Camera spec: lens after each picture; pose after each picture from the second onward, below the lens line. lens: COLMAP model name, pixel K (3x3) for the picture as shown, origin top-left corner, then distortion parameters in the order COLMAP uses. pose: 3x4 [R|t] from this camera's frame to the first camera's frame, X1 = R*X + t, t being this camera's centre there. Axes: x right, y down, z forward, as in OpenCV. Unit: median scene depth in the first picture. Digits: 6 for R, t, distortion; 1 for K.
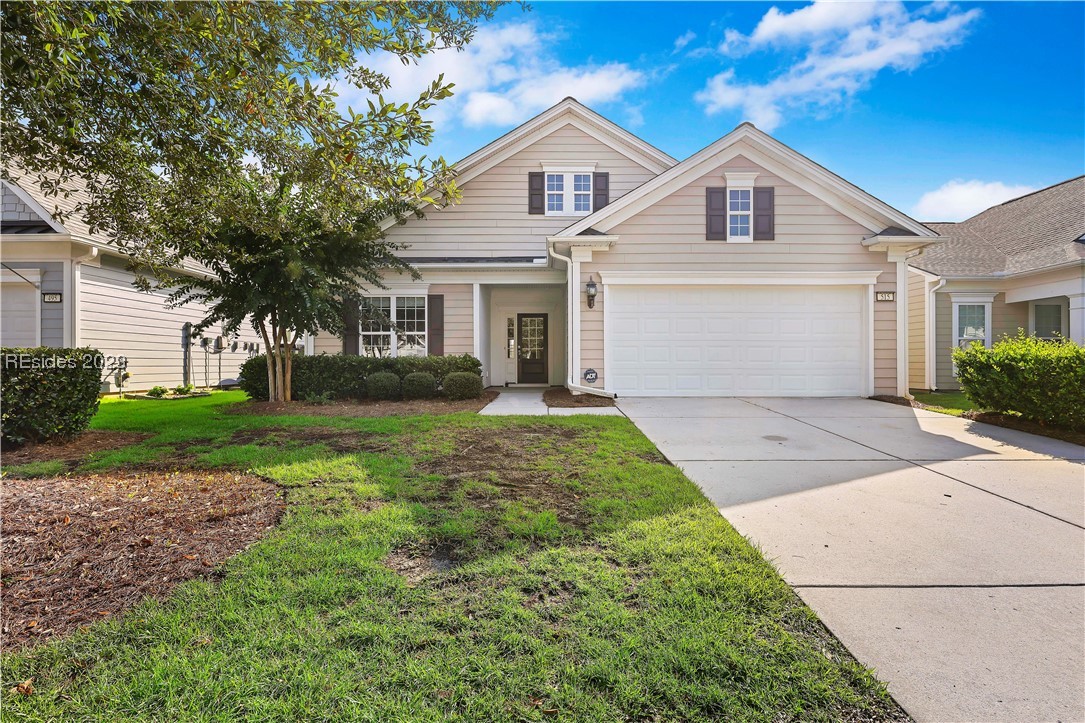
lens RADIAL K [[502.5, 0, 541.7], [0, 502.5, 359.4], [0, 0, 1]] dist [-0.001221, -0.000195]
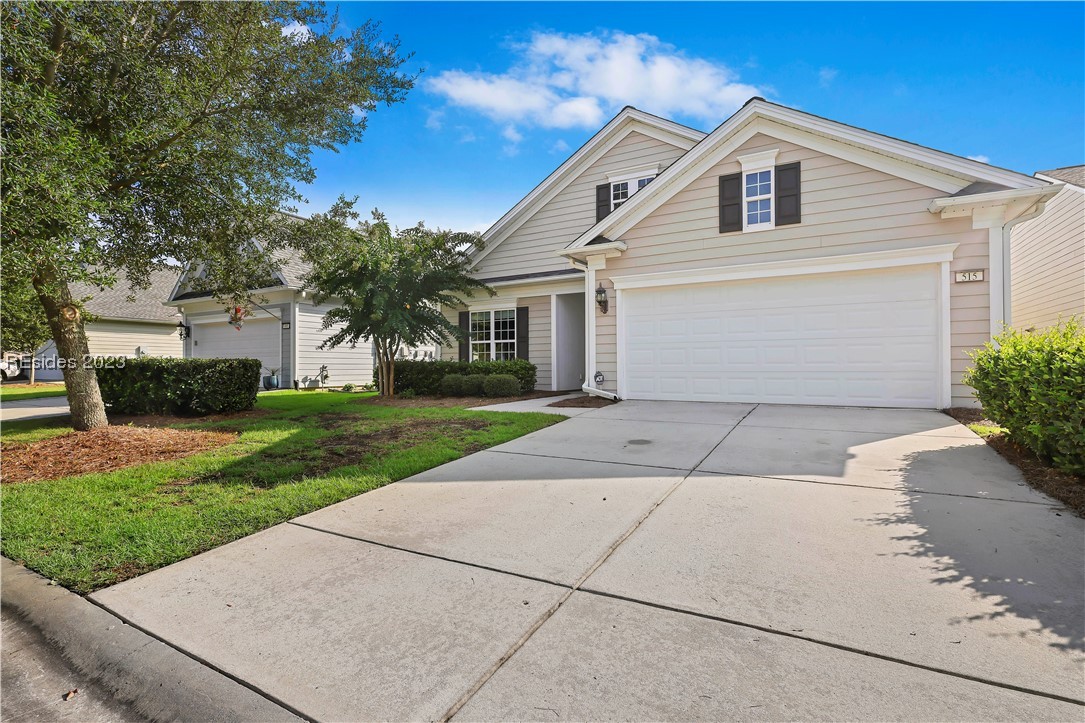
lens RADIAL K [[502.5, 0, 541.7], [0, 502.5, 359.4], [0, 0, 1]] dist [-0.001221, -0.000195]
pose [[0.868324, -0.010491, -0.495886, 0.498921], [0.006717, 0.999933, -0.009392, 0.002208], [0.495951, 0.004824, 0.868337, 0.032505]]
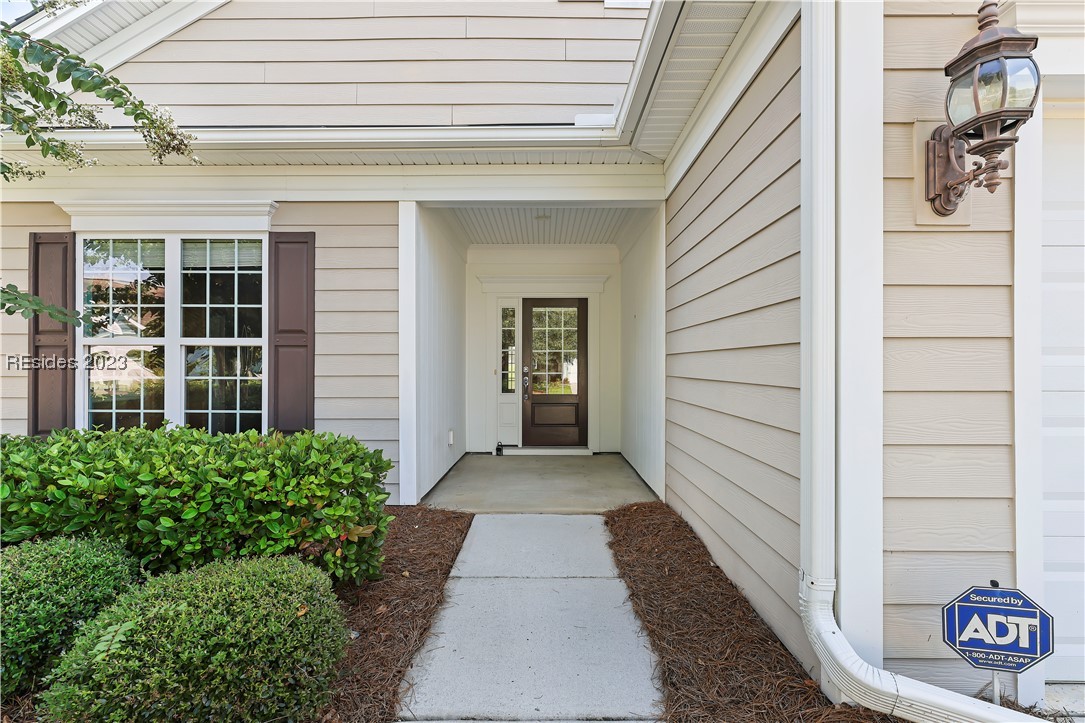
lens RADIAL K [[502.5, 0, 541.7], [0, 502.5, 359.4], [0, 0, 1]] dist [-0.001221, -0.000195]
pose [[0.999977, -0.001153, -0.006737, -0.043314], [0.001167, 0.999997, 0.002073, -0.051092], [0.006735, -0.002081, 0.999975, 0.820729]]
